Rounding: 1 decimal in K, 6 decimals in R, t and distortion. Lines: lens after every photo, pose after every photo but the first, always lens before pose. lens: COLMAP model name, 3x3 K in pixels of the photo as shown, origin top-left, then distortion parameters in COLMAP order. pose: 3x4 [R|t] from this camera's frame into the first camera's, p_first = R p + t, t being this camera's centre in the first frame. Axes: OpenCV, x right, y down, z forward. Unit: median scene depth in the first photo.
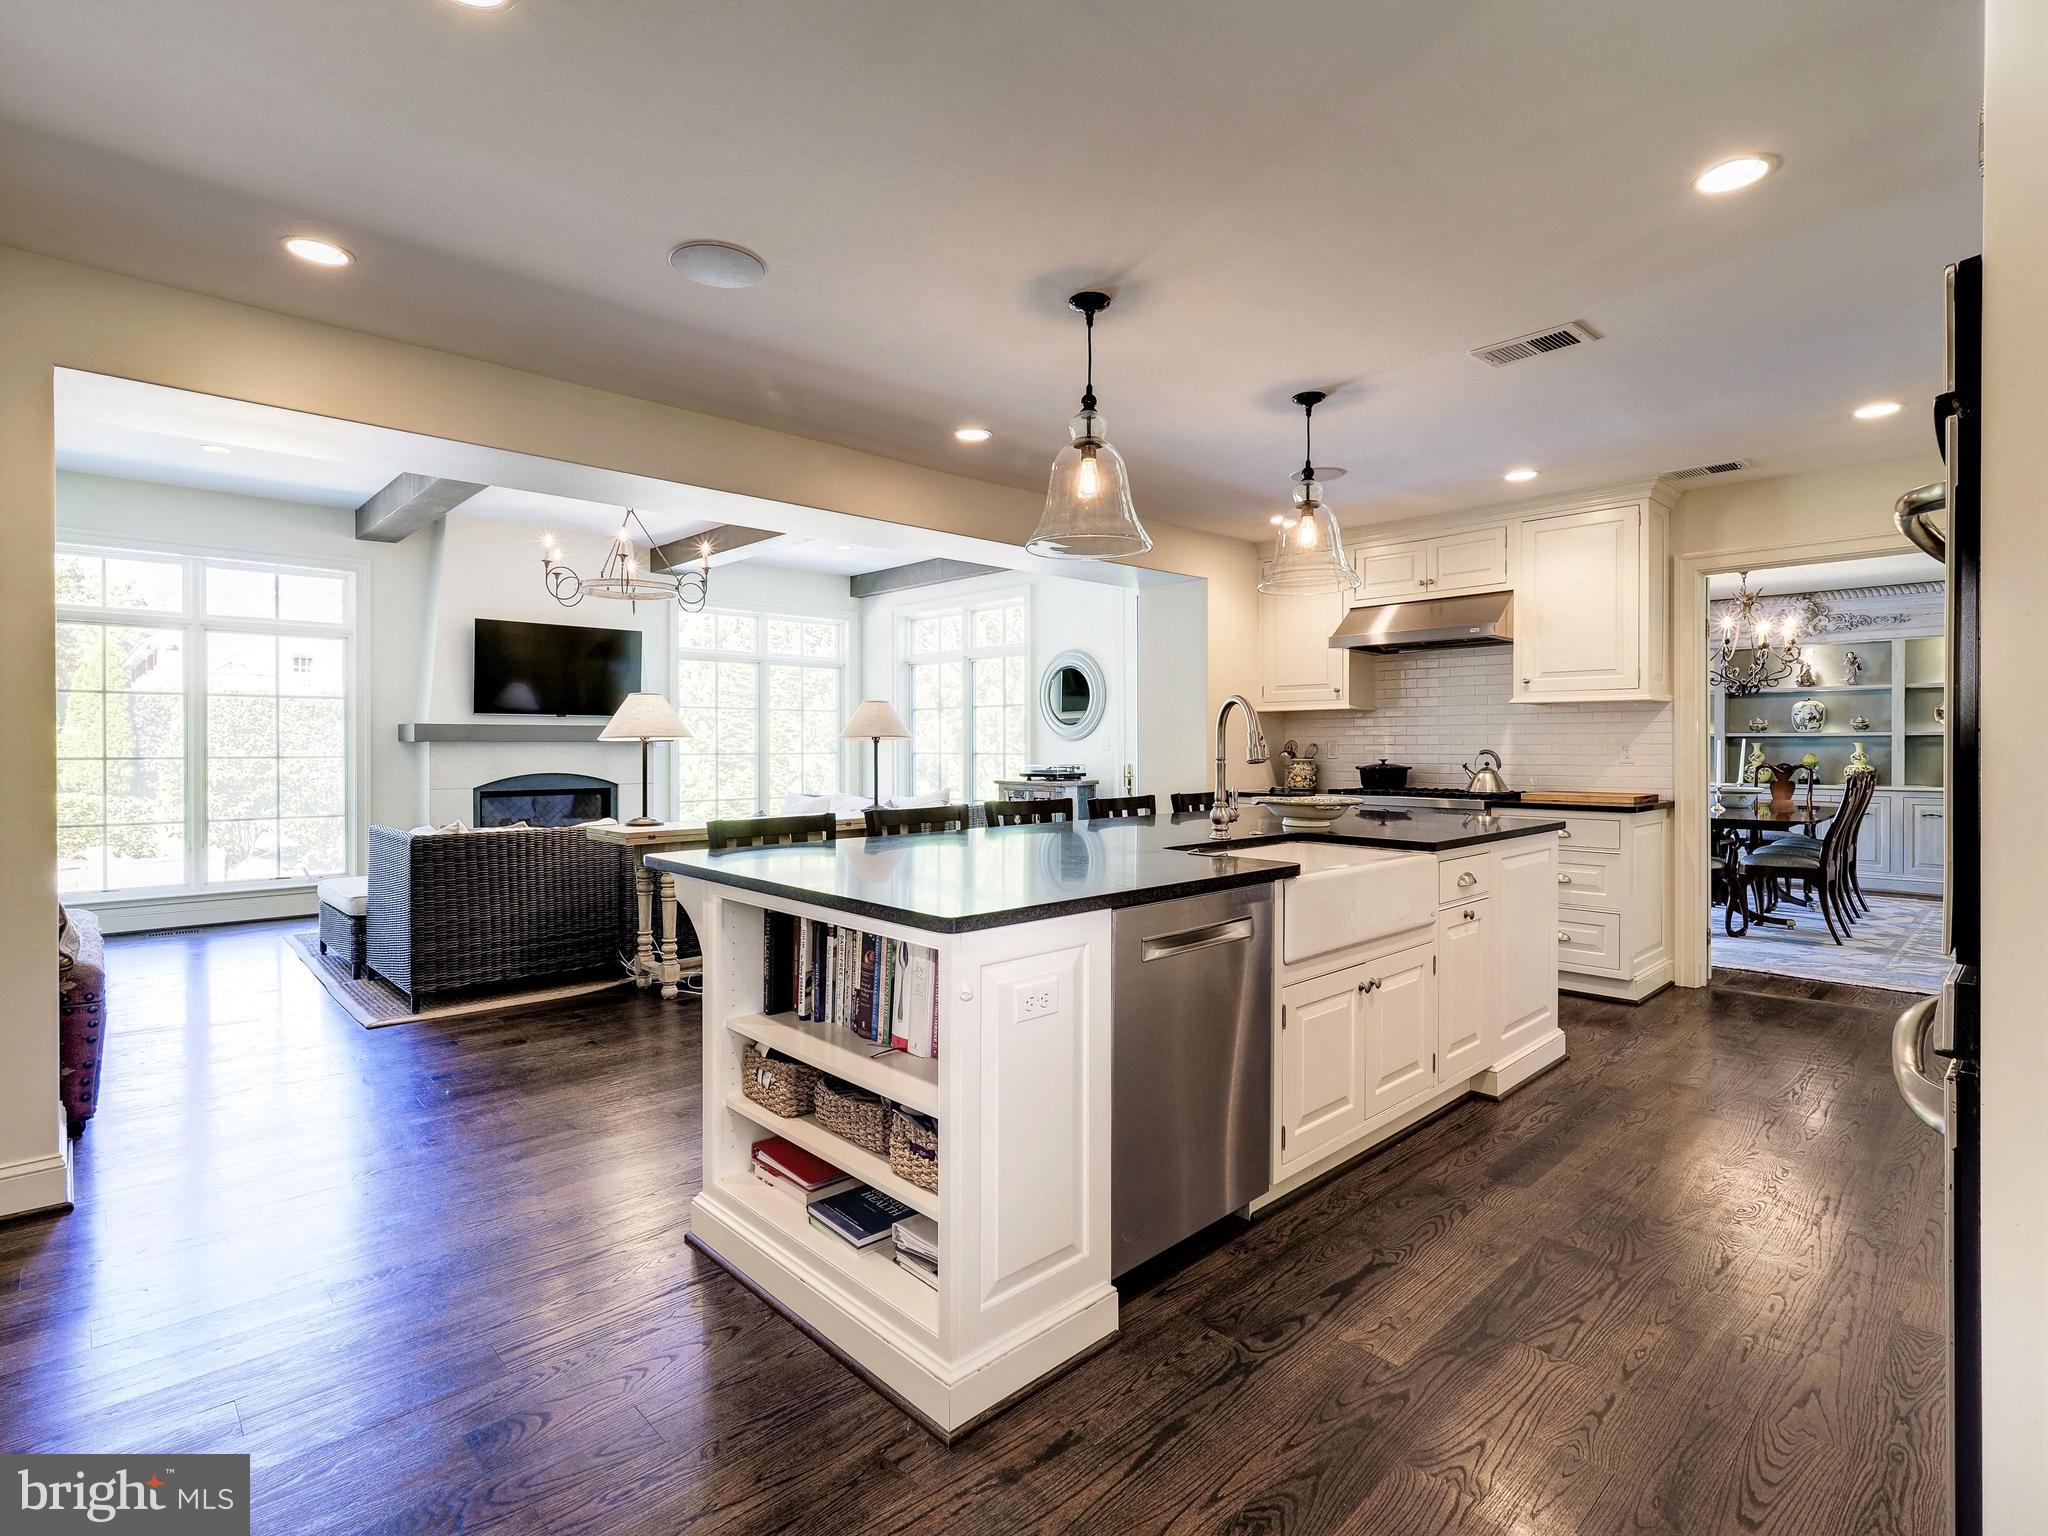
lens RADIAL K [[1014.3, 0, 1009.9], [0, 1014.3, 744.3], [0, 0, 1]] dist [-0.010970, 0.001961]
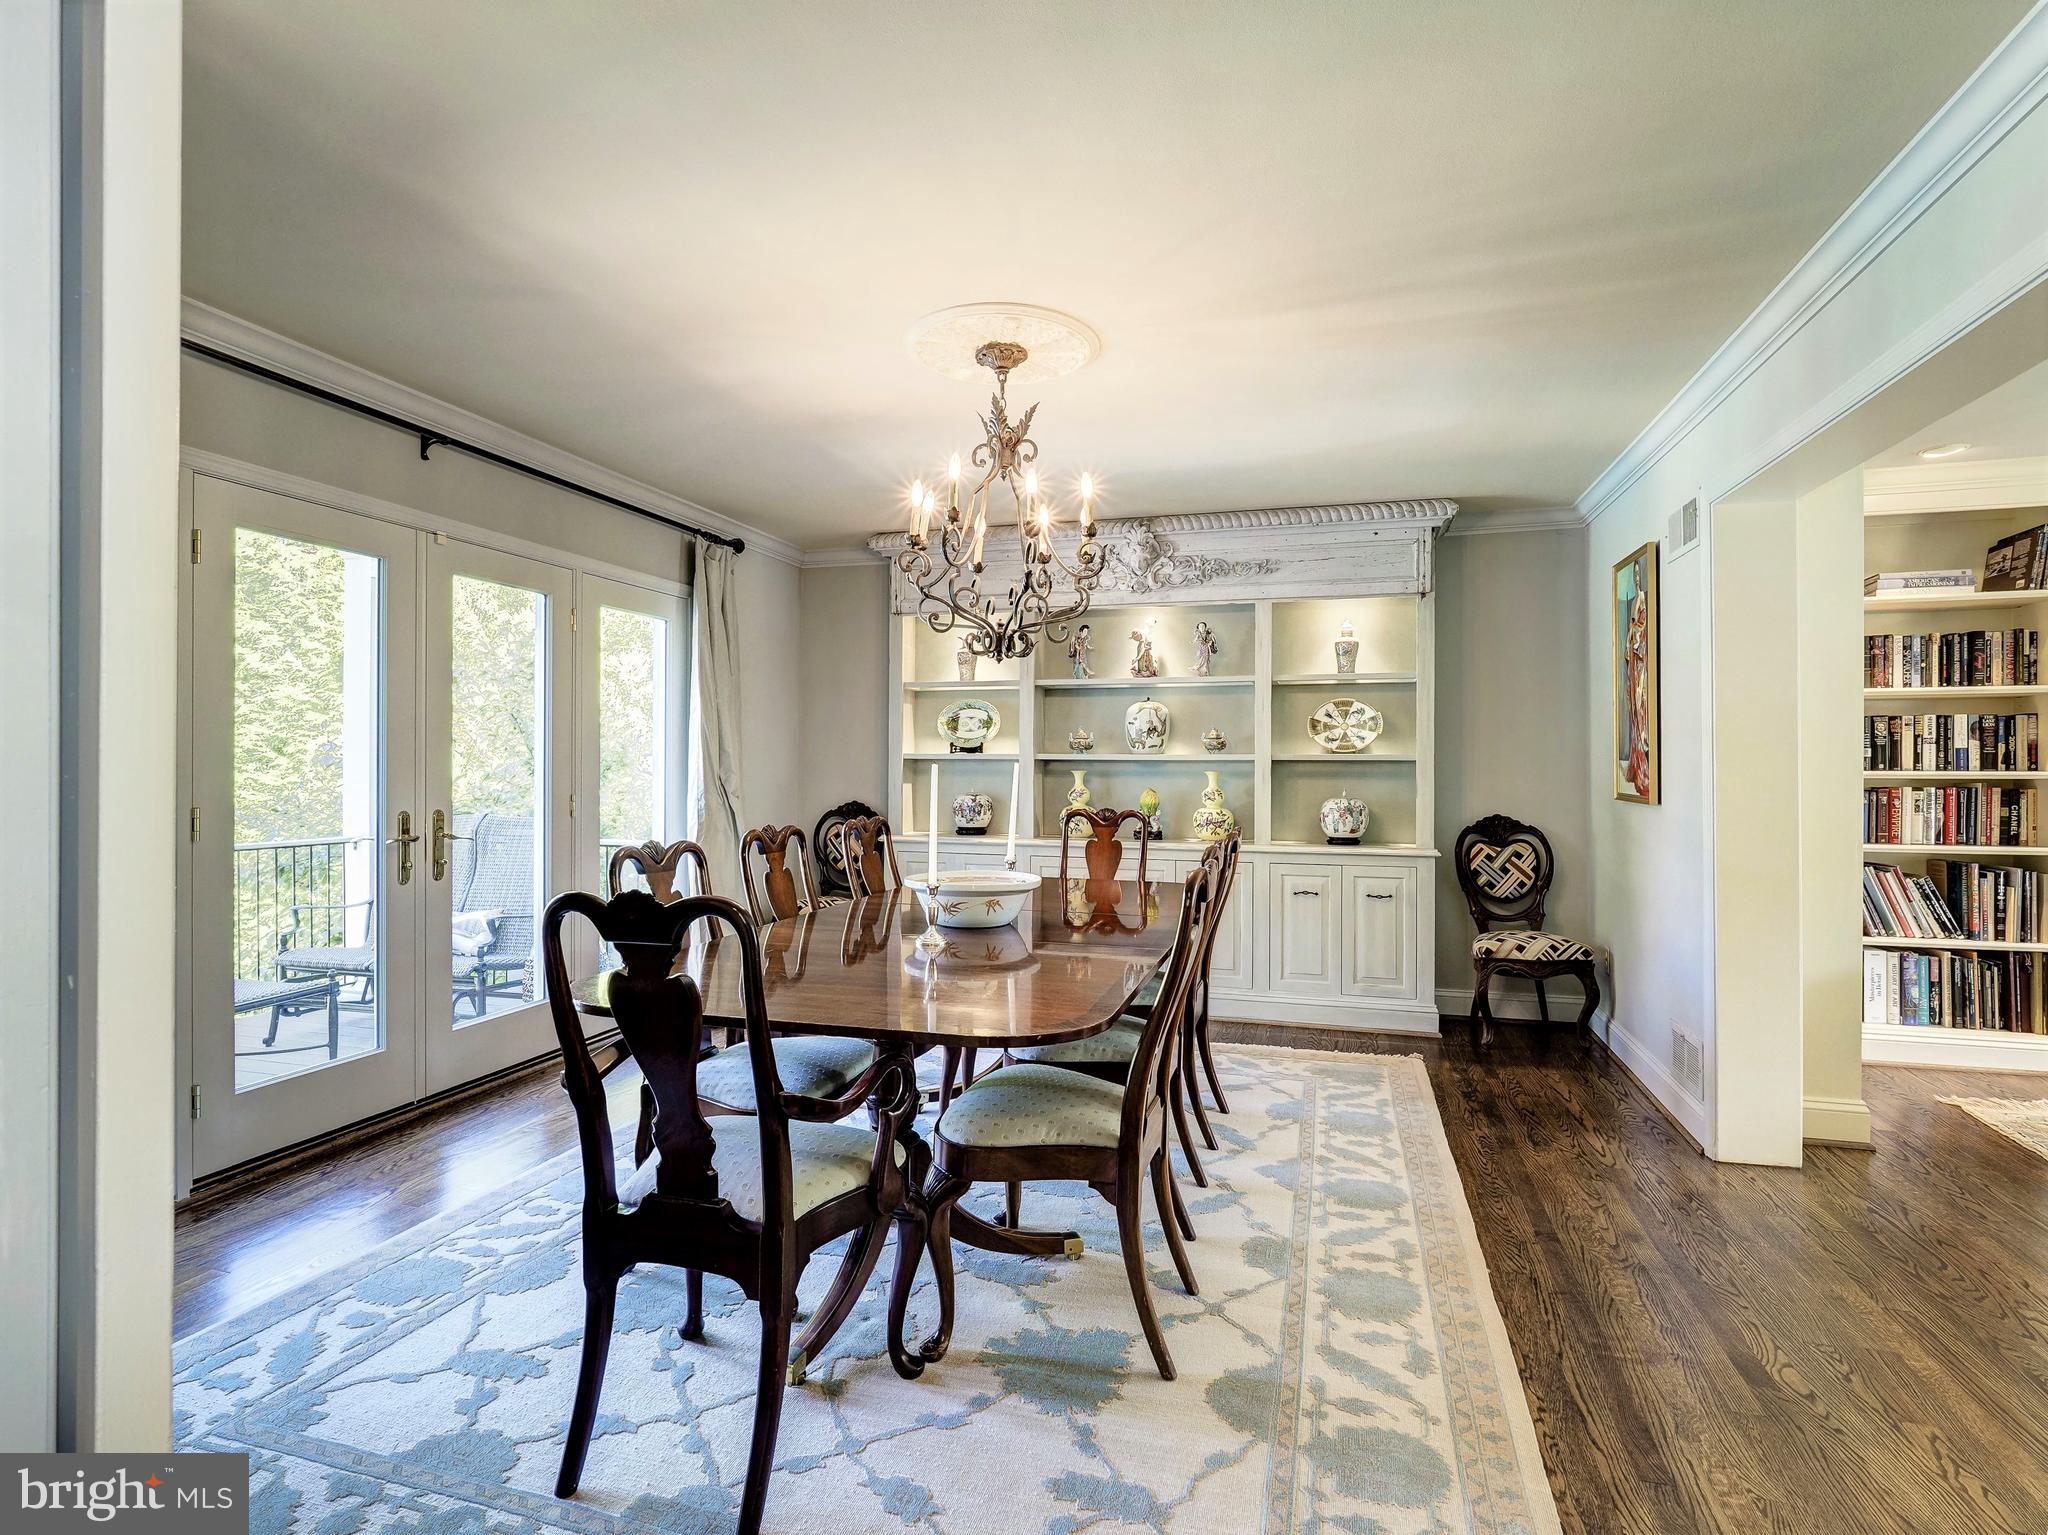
lens RADIAL K [[1014.3, 0, 1039.5], [0, 1014.3, 761.7], [0, 0, 1]] dist [-0.010970, 0.001961]
pose [[0.861091, 0.007531, 0.508396, 0.444582], [-0.005371, 0.999969, -0.005715, -0.003276], [-0.508423, 0.002190, 0.861105, 0.529293]]
